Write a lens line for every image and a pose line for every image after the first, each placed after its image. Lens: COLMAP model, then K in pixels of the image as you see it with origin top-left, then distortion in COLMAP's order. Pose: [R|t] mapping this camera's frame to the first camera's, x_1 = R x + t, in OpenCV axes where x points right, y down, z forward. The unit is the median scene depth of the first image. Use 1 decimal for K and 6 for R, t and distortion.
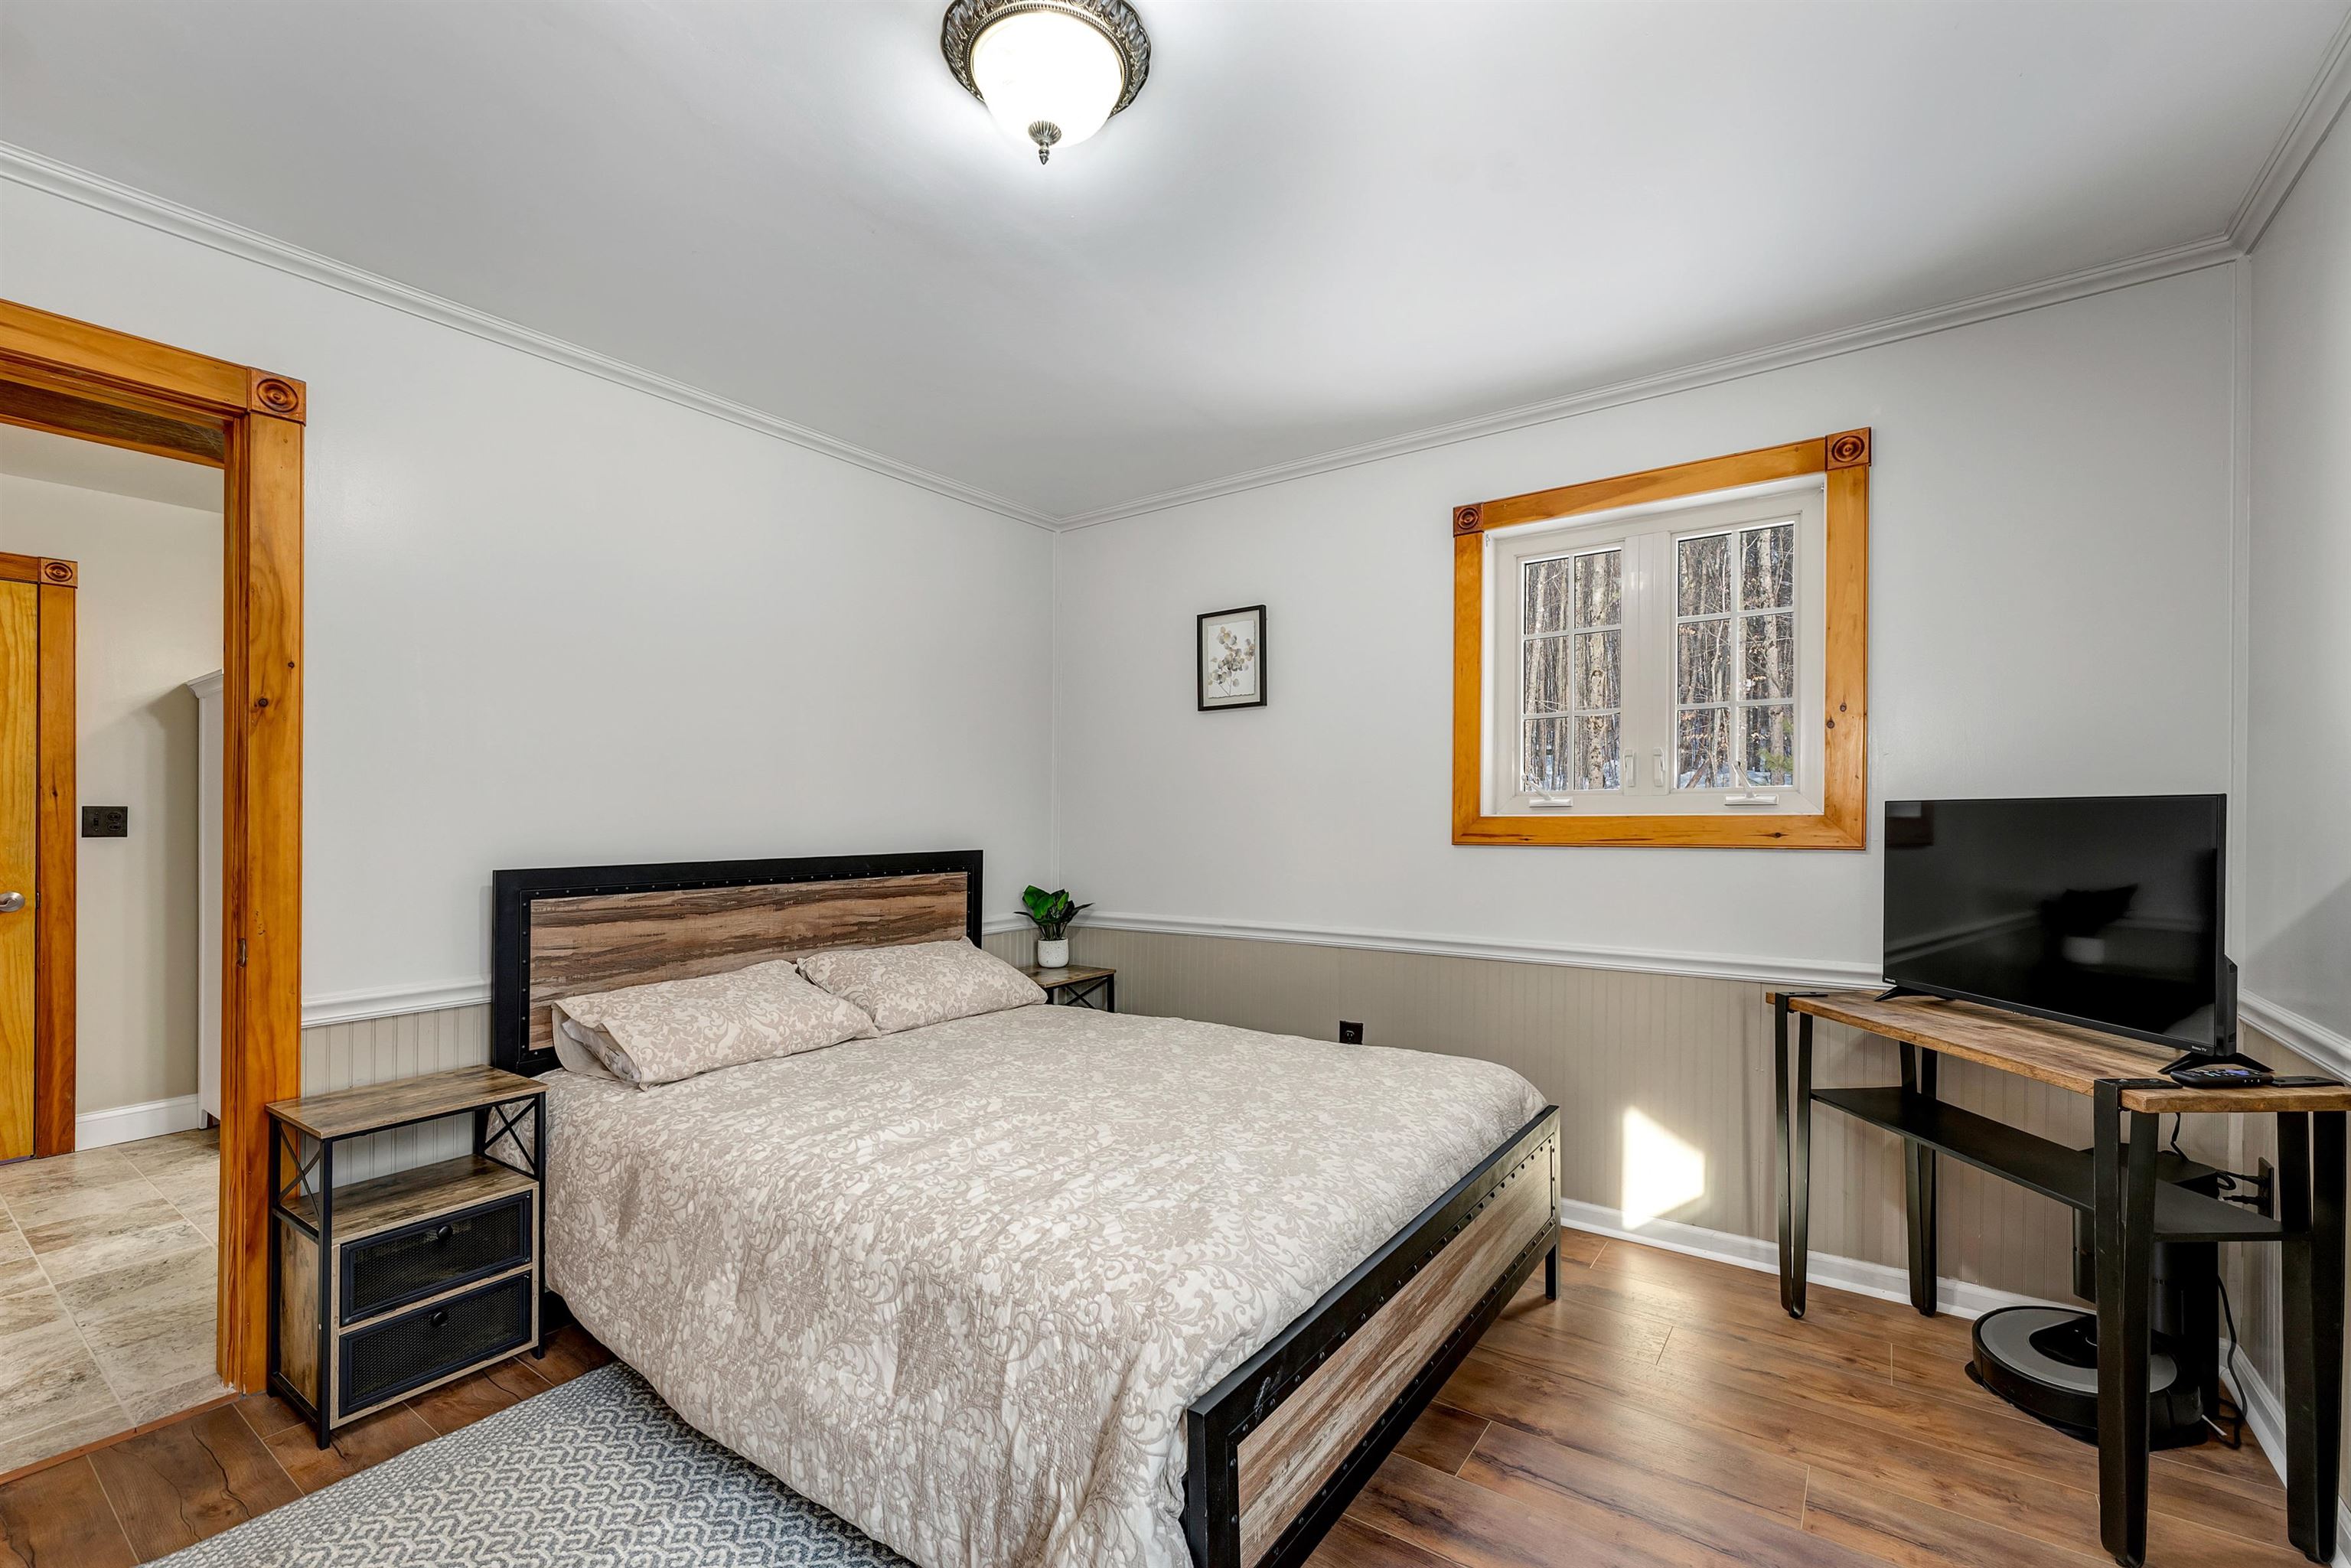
lens RADIAL K [[984.0, 0, 1172.7], [0, 984.0, 806.2], [0, 0, 1]] dist [-0.000419, -0.000154]
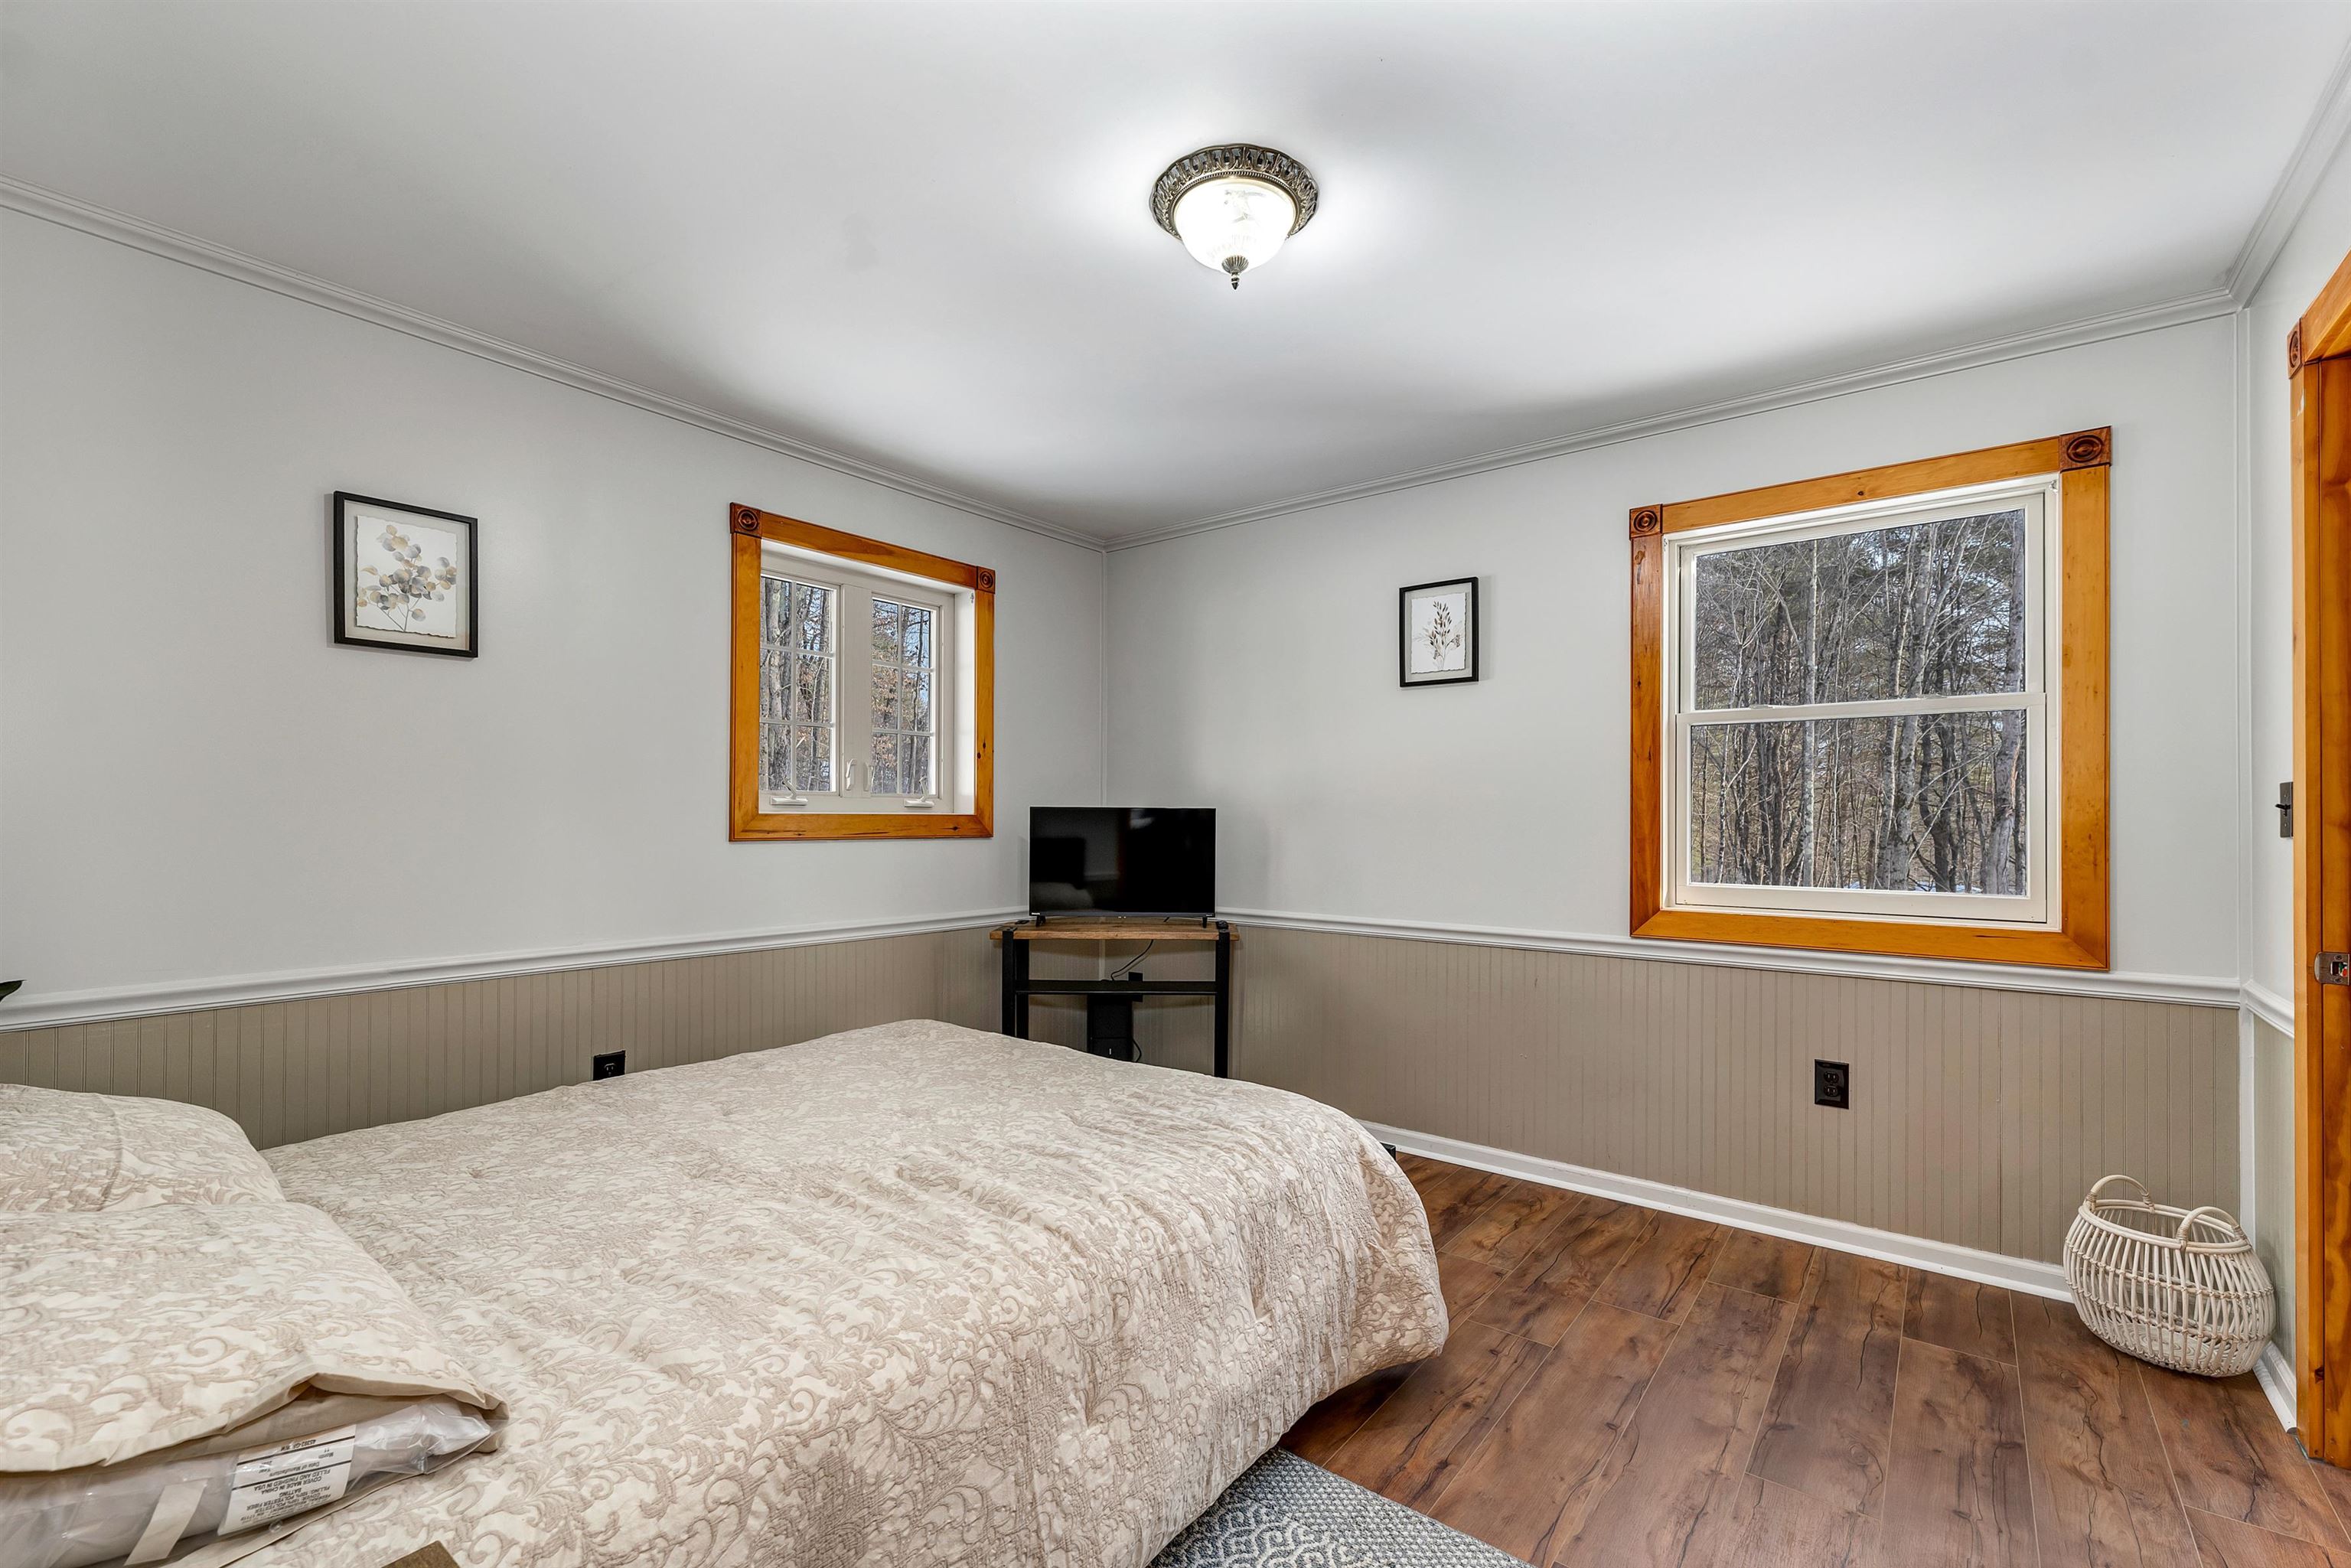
lens RADIAL K [[984.0, 0, 1172.7], [0, 984.0, 806.2], [0, 0, 1]] dist [-0.000419, -0.000154]
pose [[0.045744, 0.015958, 0.998826, -0.689617], [-0.016983, 0.999740, -0.015195, 0.011458], [-0.998809, -0.016268, 0.046003, 0.508542]]
